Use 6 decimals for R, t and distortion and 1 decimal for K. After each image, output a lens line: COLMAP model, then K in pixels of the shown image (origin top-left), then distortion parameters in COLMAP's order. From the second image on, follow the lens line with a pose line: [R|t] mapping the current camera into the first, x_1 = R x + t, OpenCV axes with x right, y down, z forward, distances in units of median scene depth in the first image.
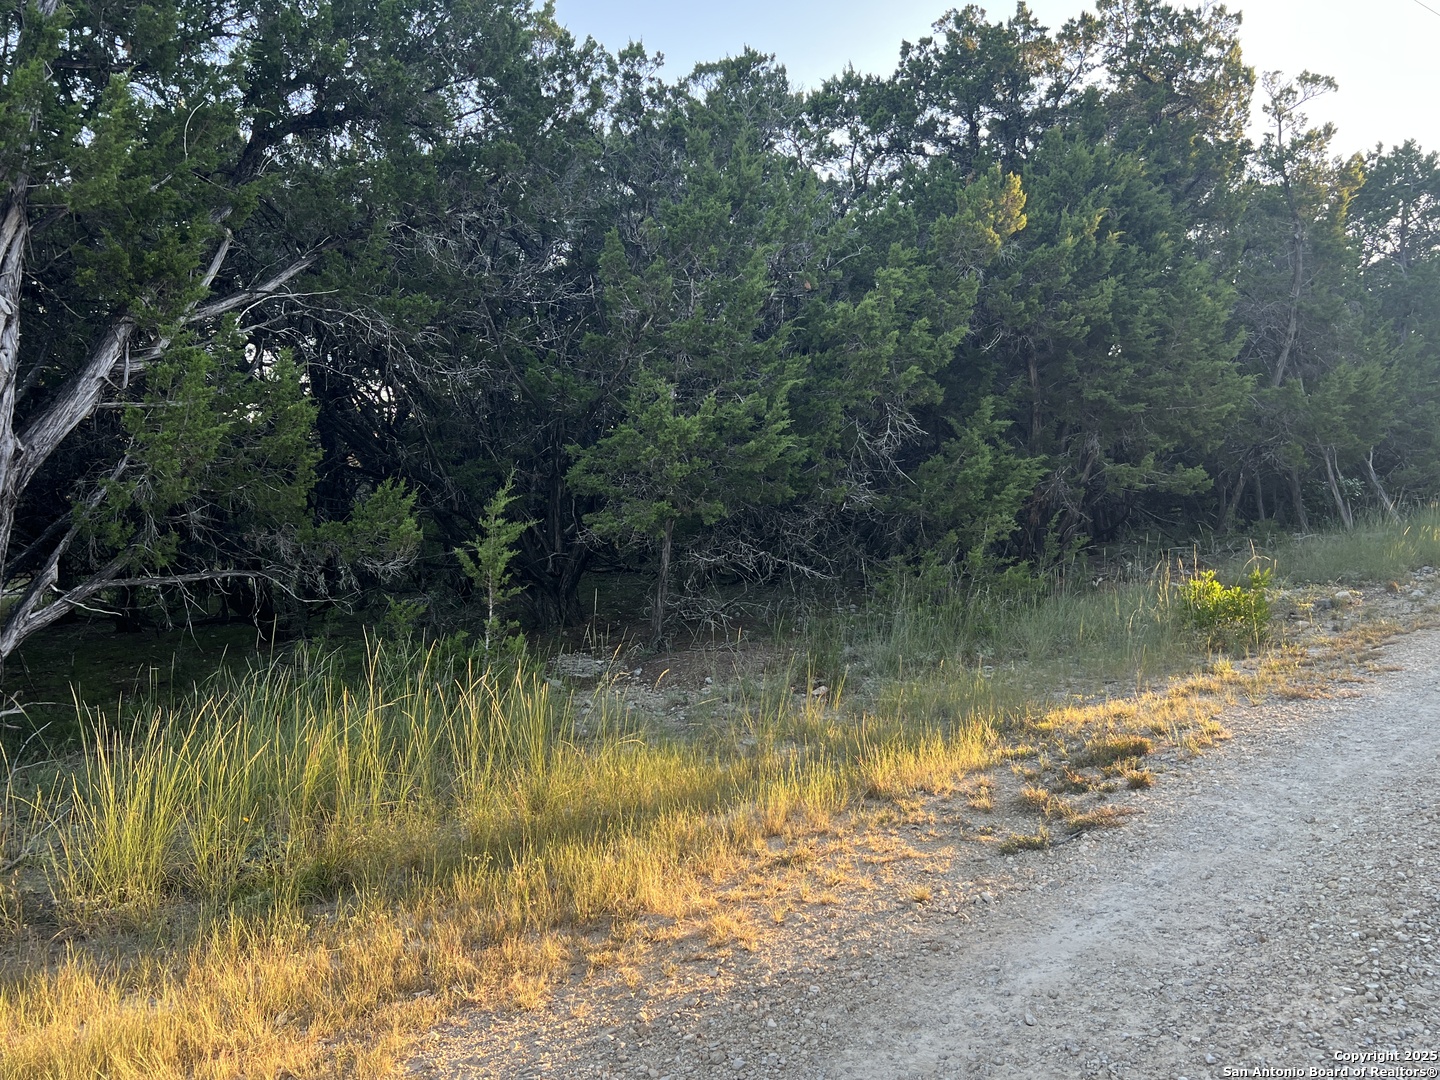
lens RADIAL K [[1154.3, 0, 716.7], [0, 1154.3, 551.4], [0, 0, 1]] dist [0.011687, -0.012114]
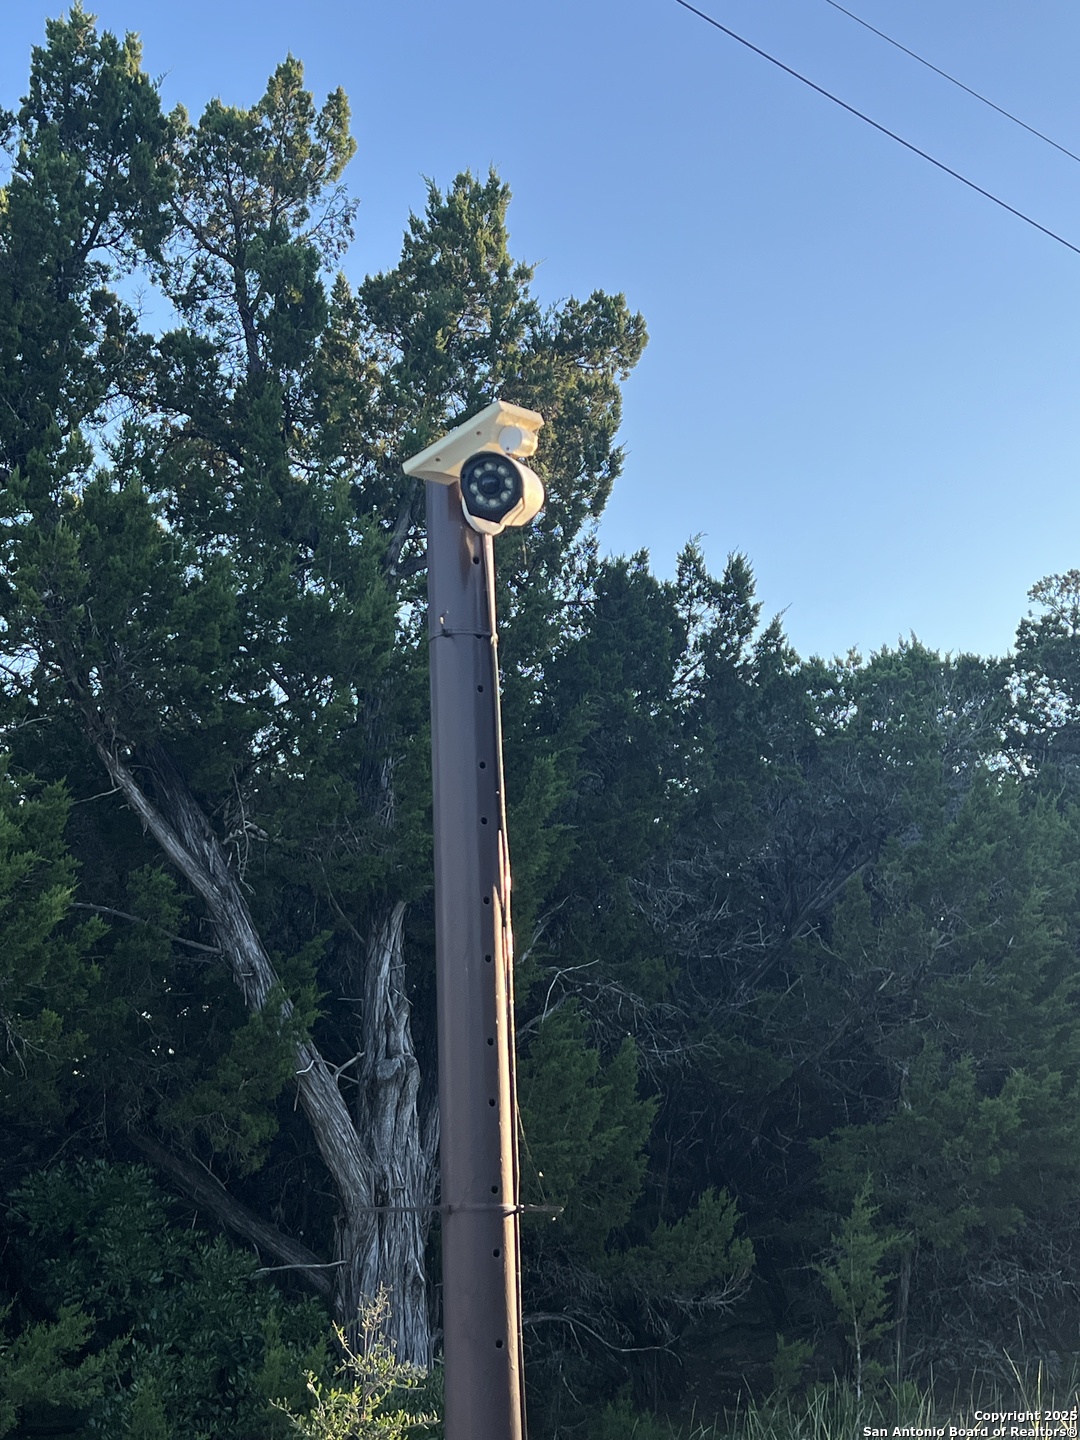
lens RADIAL K [[1932.9, 0, 534.9], [0, 1932.9, 730.2], [0, 0, 1]] dist [0.132720, 0.000000]
pose [[0.992919, -0.011697, 0.118214, -0.411197], [0.045745, 0.956045, -0.289630, 0.015835], [-0.109630, 0.292987, 0.949810, -0.287310]]
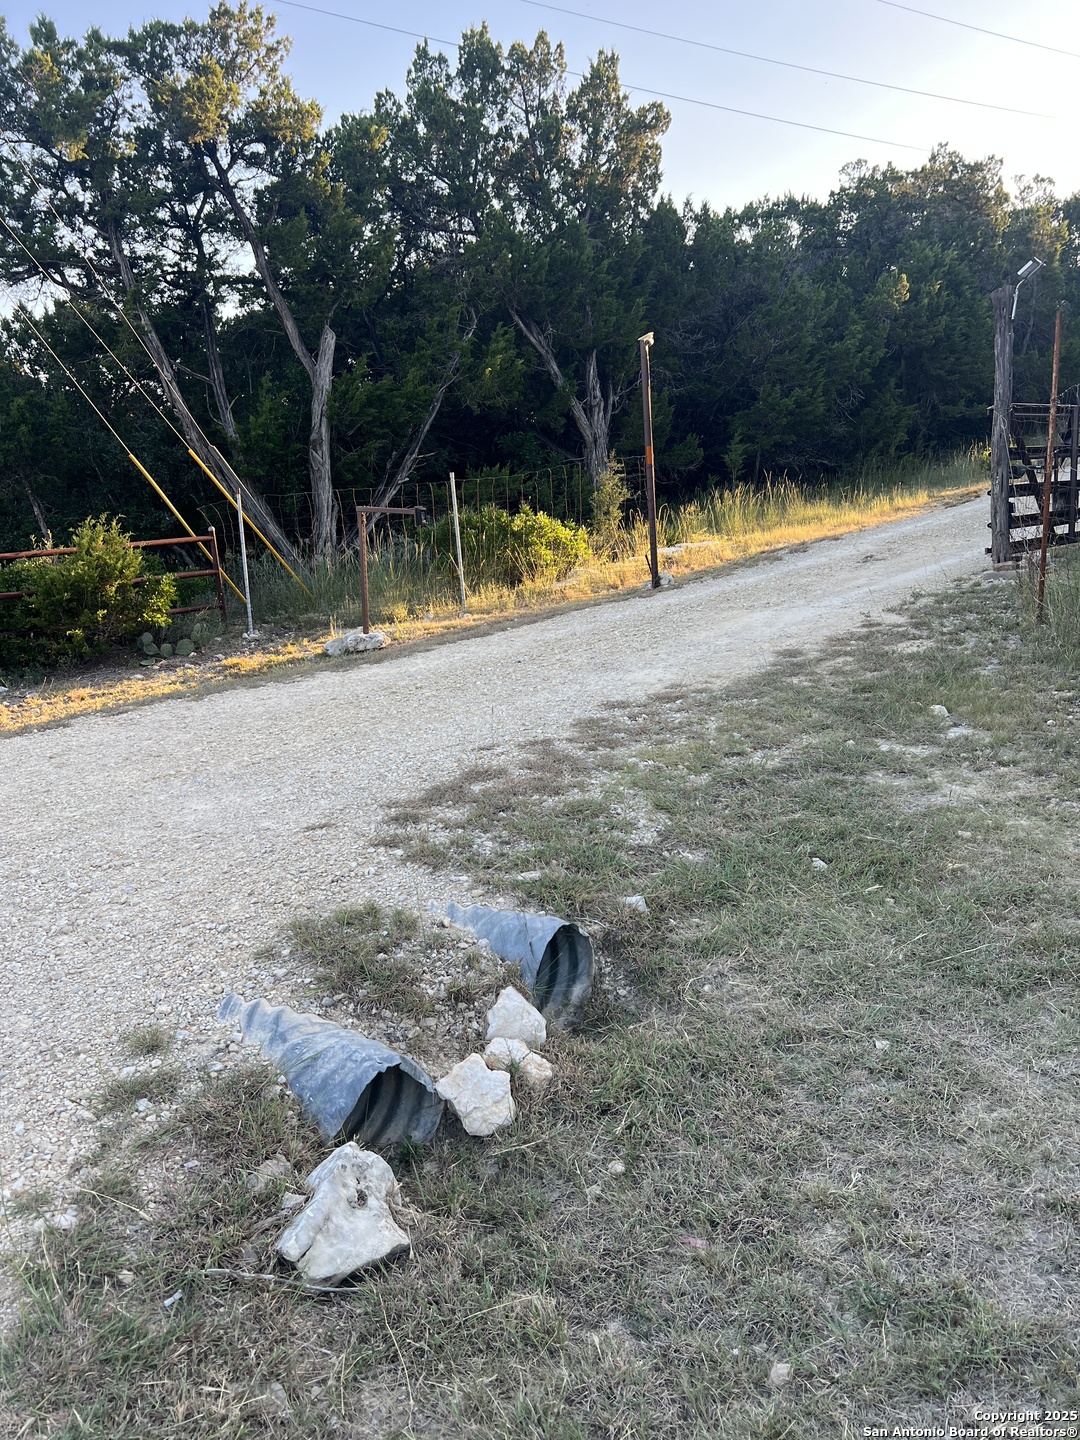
lens RADIAL K [[1100.4, 0, 528.3], [0, 1100.4, 752.2], [0, 0, 1]] dist [0.026412, -0.040603]
pose [[0.995819, -0.090387, 0.013202, -0.550364], [0.086219, 0.977799, 0.190987, 0.101555], [-0.030171, -0.189050, 0.981504, -1.190623]]
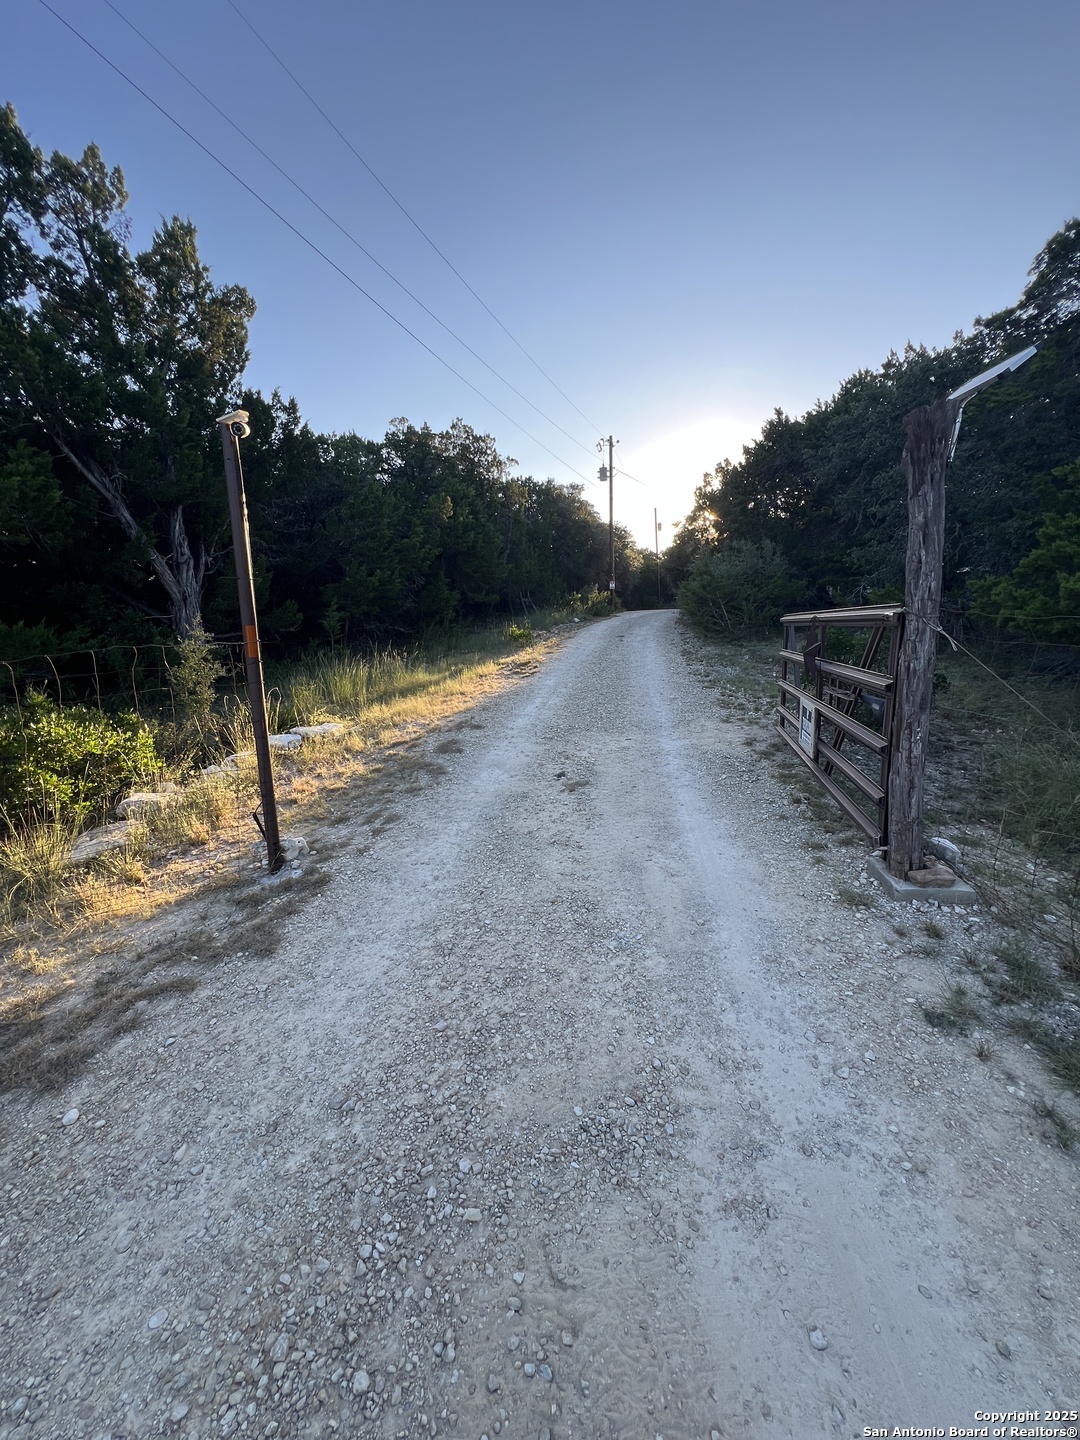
lens RADIAL K [[577.6, 0, 533.2], [0, 577.6, 721.4], [0, 0, 1]] dist [-0.002153, 0.000085]
pose [[0.828775, -0.124197, 0.545625, -0.440304], [0.048313, 0.987299, 0.151347, 0.037495], [-0.557492, -0.099072, 0.824250, -0.416877]]
